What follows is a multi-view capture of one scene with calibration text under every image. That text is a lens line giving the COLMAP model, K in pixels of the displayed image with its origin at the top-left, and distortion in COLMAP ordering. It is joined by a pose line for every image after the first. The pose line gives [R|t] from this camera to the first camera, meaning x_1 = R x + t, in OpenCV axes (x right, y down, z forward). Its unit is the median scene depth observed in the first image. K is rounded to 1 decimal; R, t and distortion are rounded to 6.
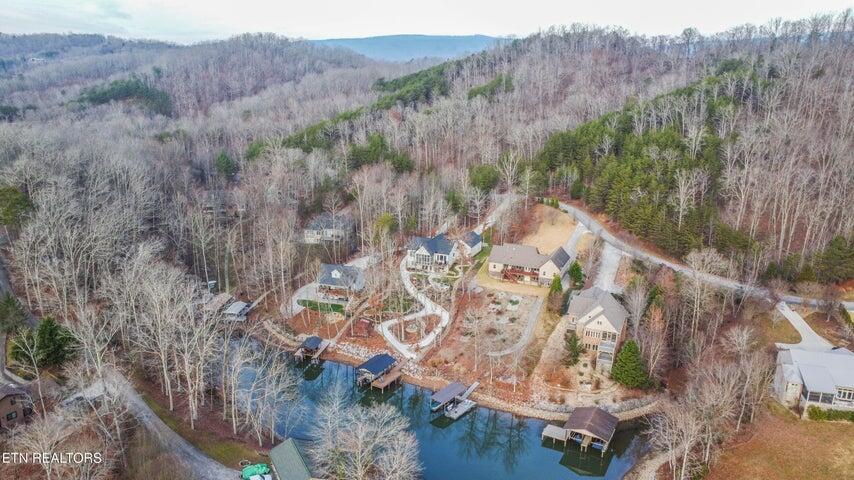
lens RADIAL K [[657.0, 0, 440.7], [0, 657.0, 235.8], [0, 0, 1]] dist [-0.207877, 0.378269]
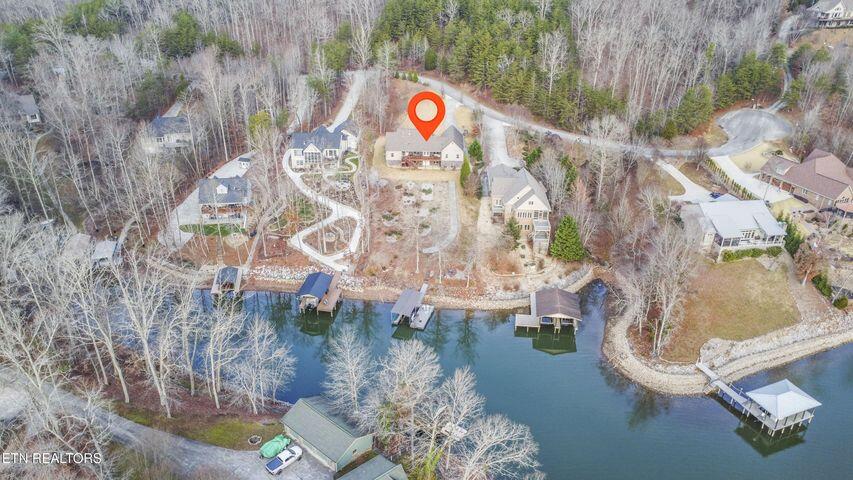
lens RADIAL K [[656.2, 0, 440.2], [0, 656.2, 235.8], [0, 0, 1]] dist [-0.207877, 0.378269]
pose [[0.925195, -0.170215, 0.339176, -0.213594], [0.095043, 0.969213, 0.227143, -0.052572], [-0.367397, -0.177915, 0.912889, 0.118408]]
